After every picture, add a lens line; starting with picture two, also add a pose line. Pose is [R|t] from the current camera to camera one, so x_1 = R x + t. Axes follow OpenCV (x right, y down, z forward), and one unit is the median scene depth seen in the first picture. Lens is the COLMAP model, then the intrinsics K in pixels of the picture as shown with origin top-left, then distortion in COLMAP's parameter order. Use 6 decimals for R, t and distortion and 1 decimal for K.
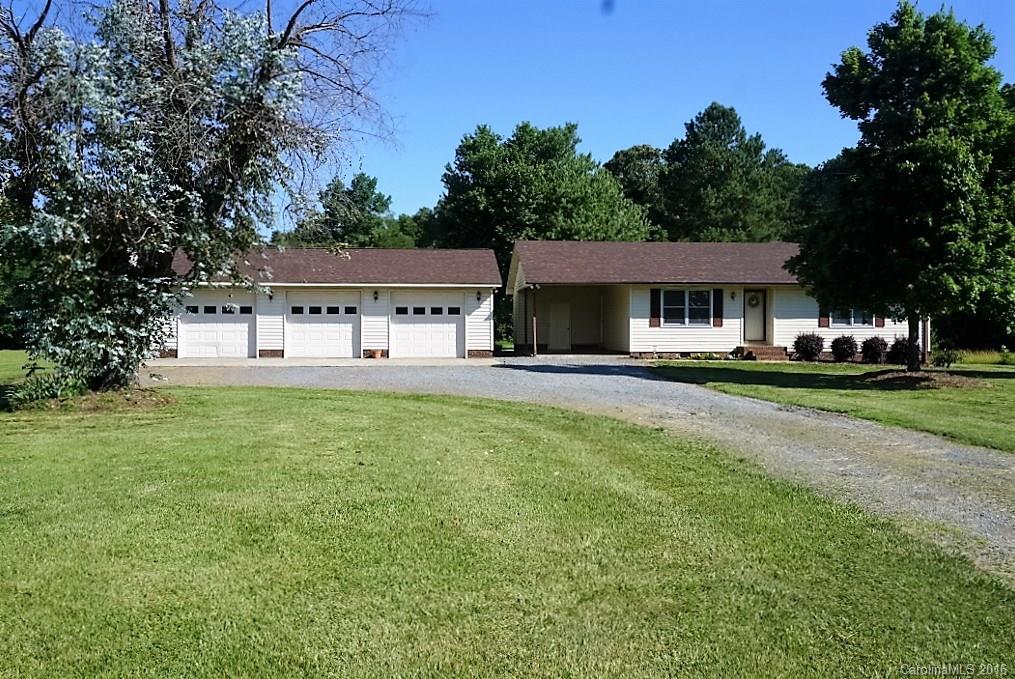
lens RADIAL K [[868.8, 0, 507.5], [0, 868.8, 339.5], [0, 0, 1]] dist [-0.001735, 0.002062]
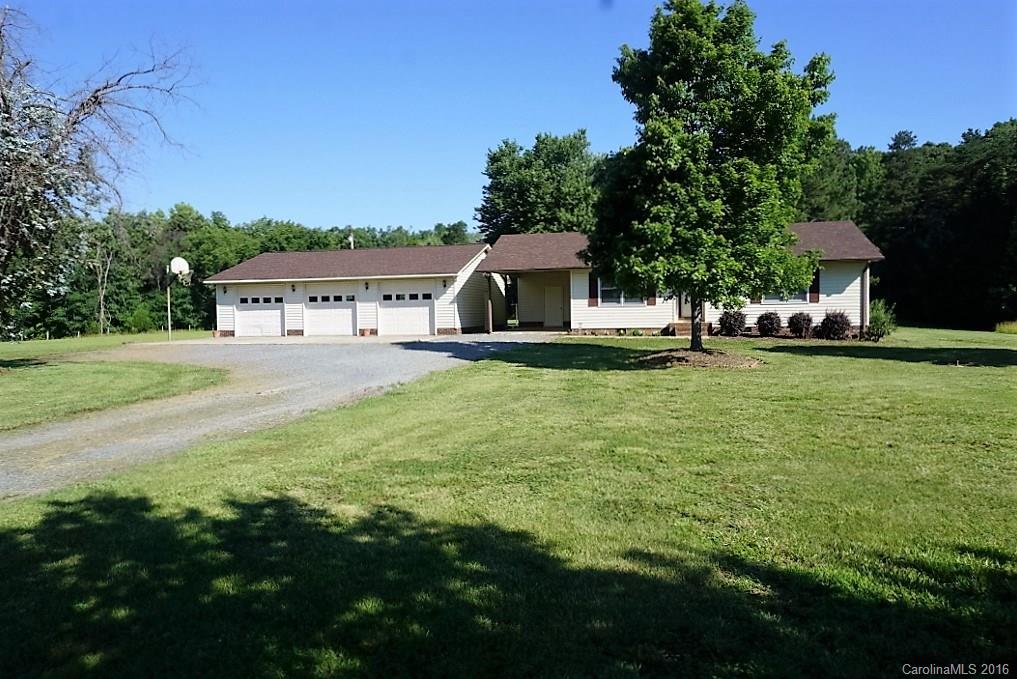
lens RADIAL K [[706.6, 0, 501.9], [0, 706.6, 343.3], [0, 0, 1]] dist [-0.030543, 0.001757]
pose [[0.949660, -0.002794, -0.313271, 0.346165], [0.015050, 0.999213, 0.036712, -0.002241], [0.312922, -0.039579, 0.948954, 0.090584]]
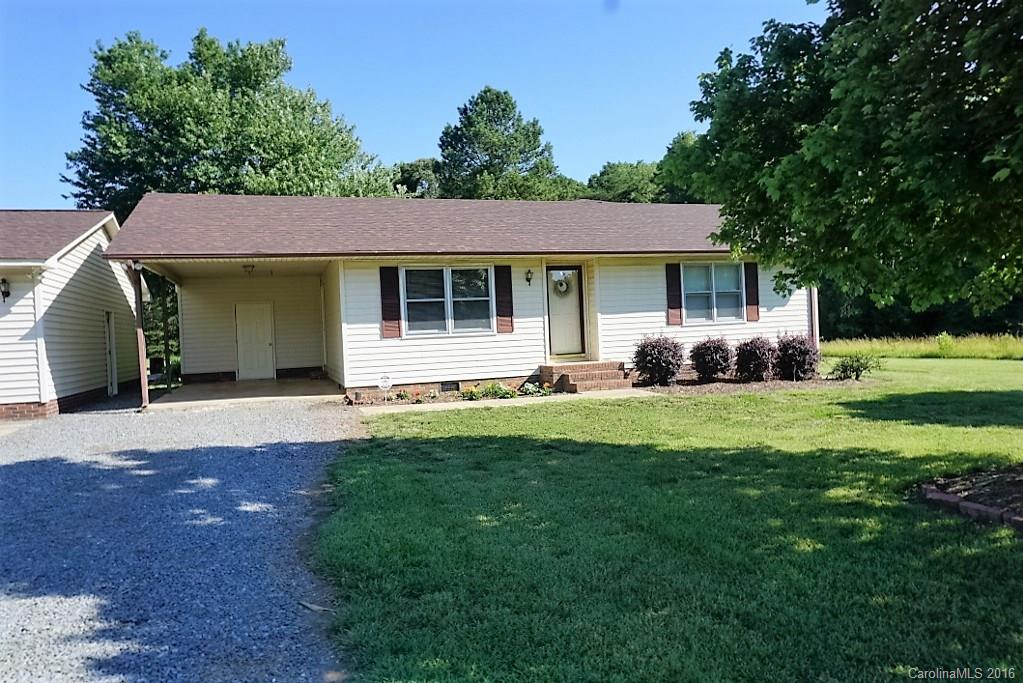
lens RADIAL K [[693.3, 0, 505.2], [0, 693.3, 339.4], [0, 0, 1]] dist [-0.001779, 0.000927]
pose [[0.969754, -0.045112, 0.239879, 0.135605], [0.045444, 0.998958, 0.004148, -0.011981], [-0.239816, 0.006879, 0.970794, 0.569844]]
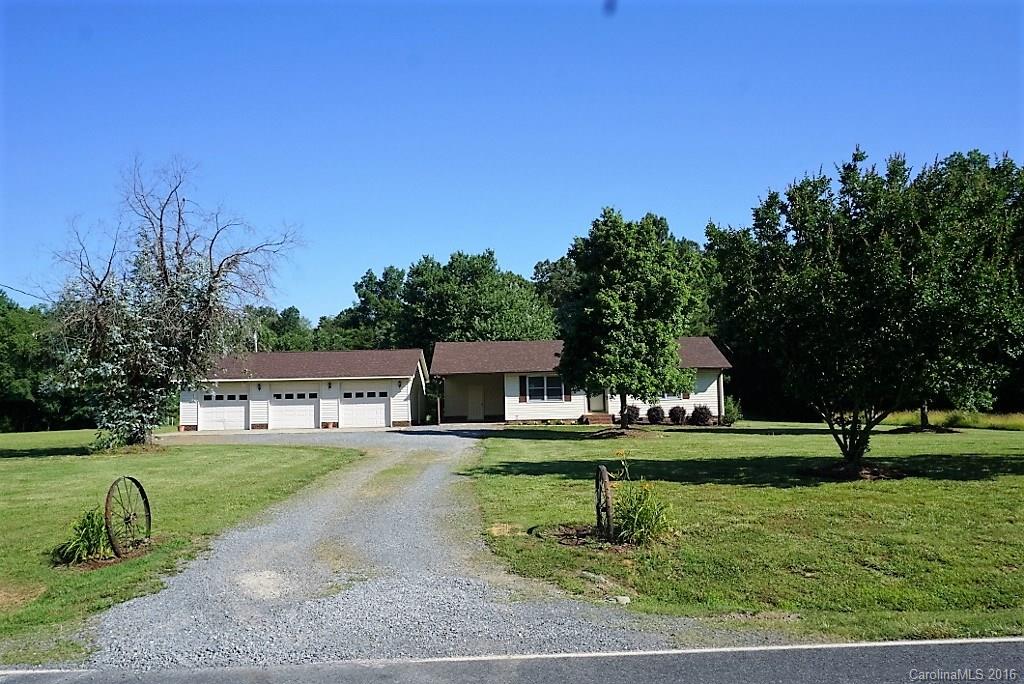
lens RADIAL K [[876.5, 0, 512.0], [0, 876.5, 342.0], [0, 0, 1]] dist [-0.001735, 0.002062]
pose [[0.997207, -0.026763, -0.069733, 0.256316], [0.021221, 0.996647, -0.079025, -0.000018], [0.071614, 0.077325, 0.994431, -0.447009]]
